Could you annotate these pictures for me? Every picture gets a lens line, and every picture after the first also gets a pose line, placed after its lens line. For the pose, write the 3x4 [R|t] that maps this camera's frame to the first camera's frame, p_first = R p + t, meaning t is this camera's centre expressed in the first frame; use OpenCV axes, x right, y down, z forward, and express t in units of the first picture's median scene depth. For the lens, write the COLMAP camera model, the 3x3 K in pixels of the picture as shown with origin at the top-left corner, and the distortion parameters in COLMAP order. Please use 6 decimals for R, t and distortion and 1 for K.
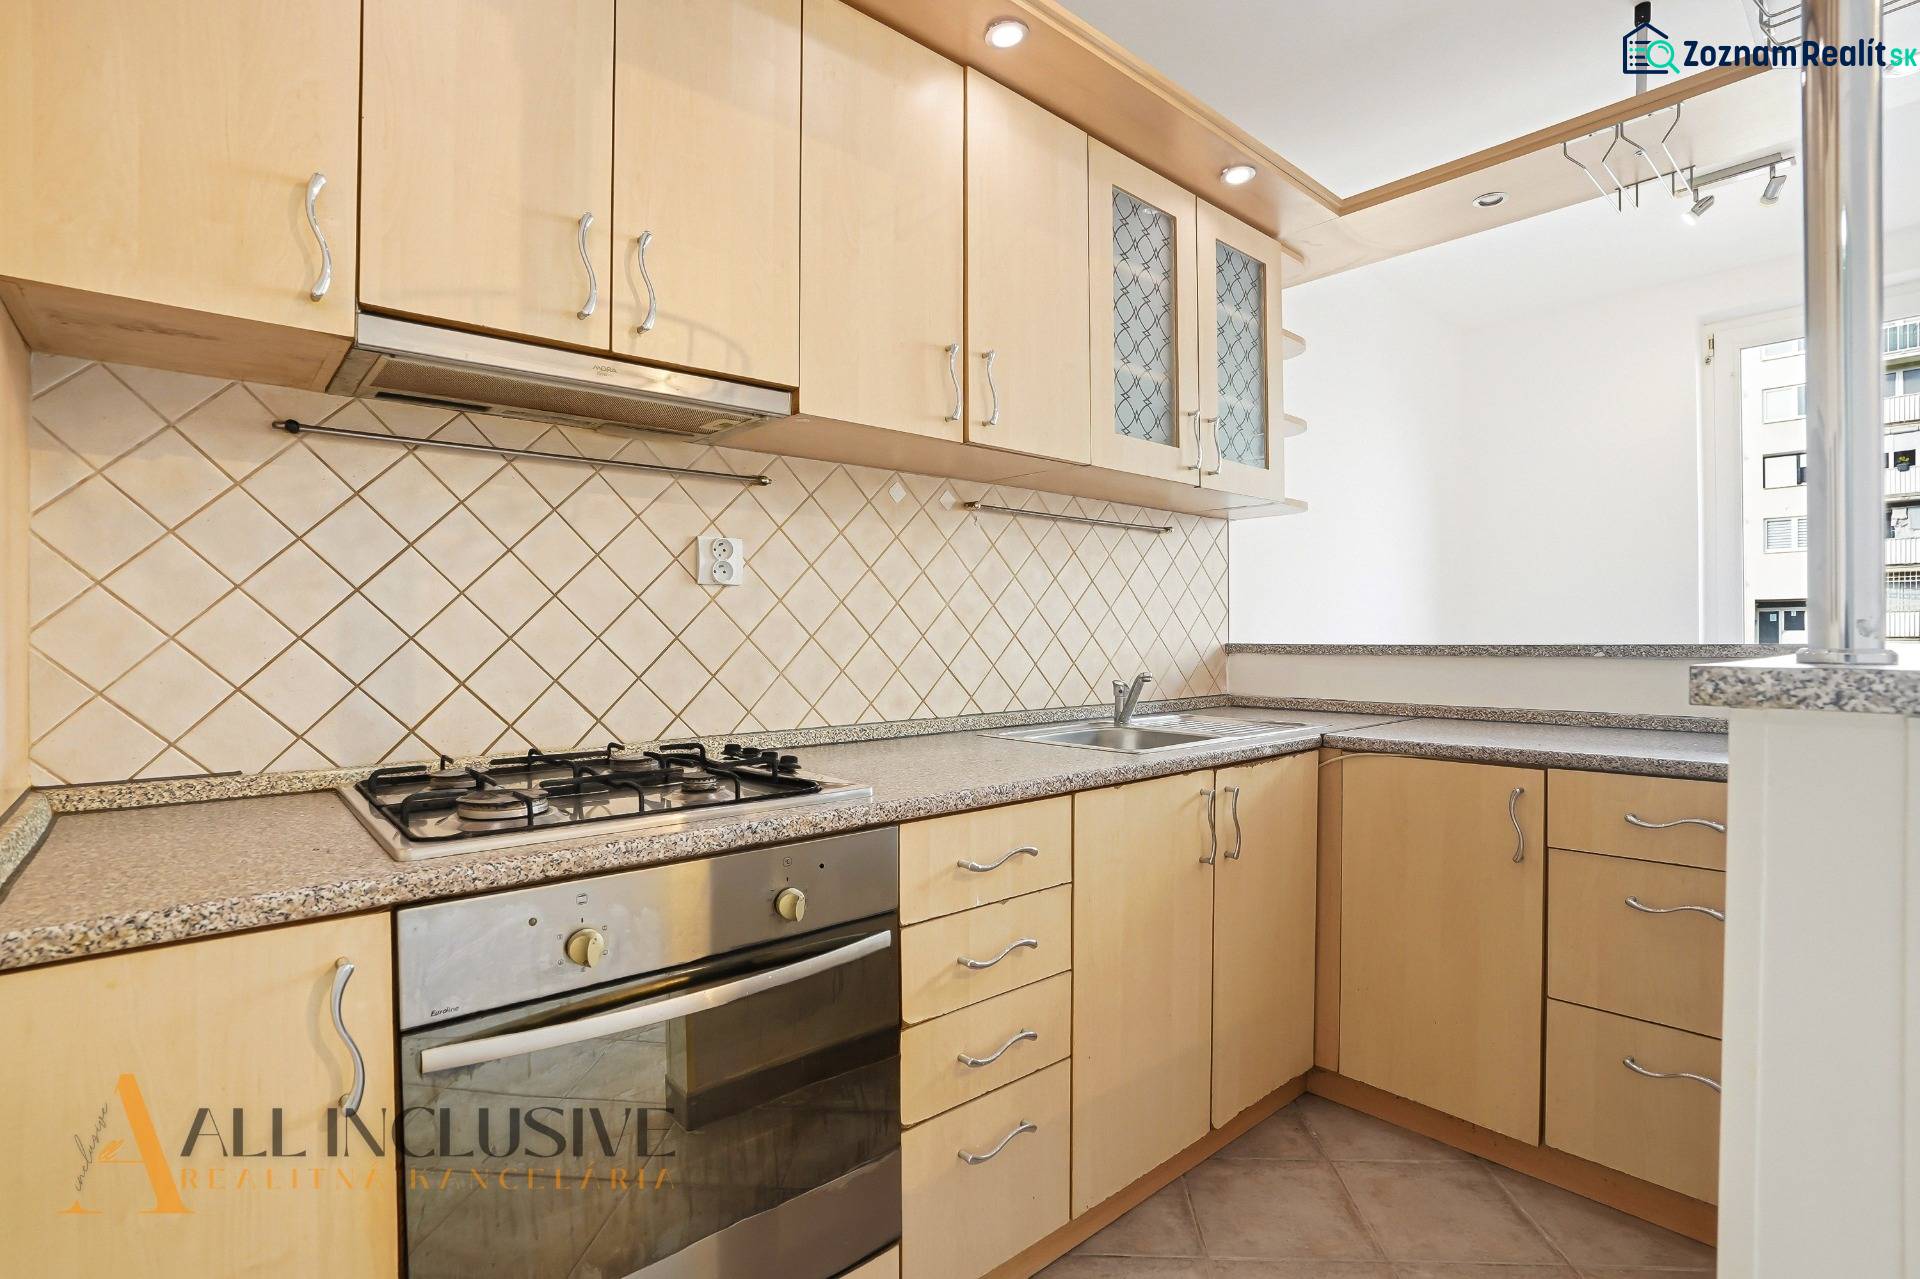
lens RADIAL K [[900.3, 0, 960.0], [0, 900.3, 639.5], [0, 0, 1]] dist [-0.055320, 0.000909]
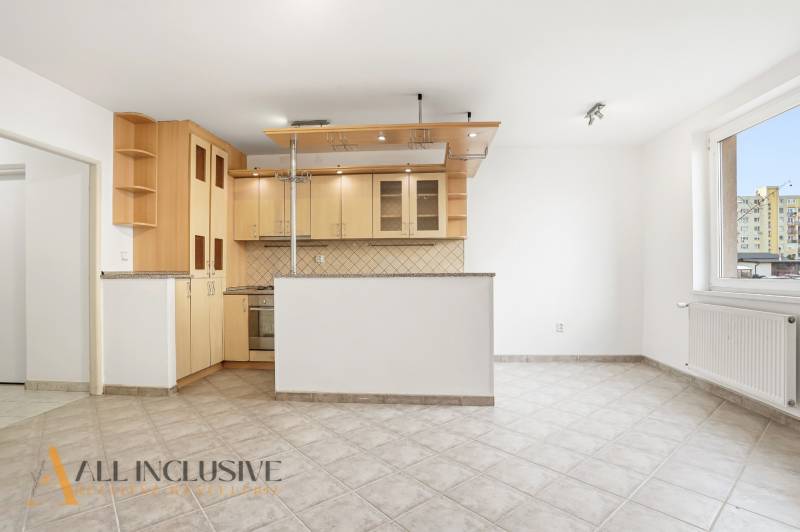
lens RADIAL K [[403.4, 0, 395.8], [0, 403.4, 267.5], [0, 0, 1]] dist [-0.067421, 0.029914]
pose [[0.690195, -0.005362, -0.723603, 2.046376], [-0.002841, 0.999945, -0.010120, 0.001277], [0.723617, 0.009041, 0.690142, -0.558925]]
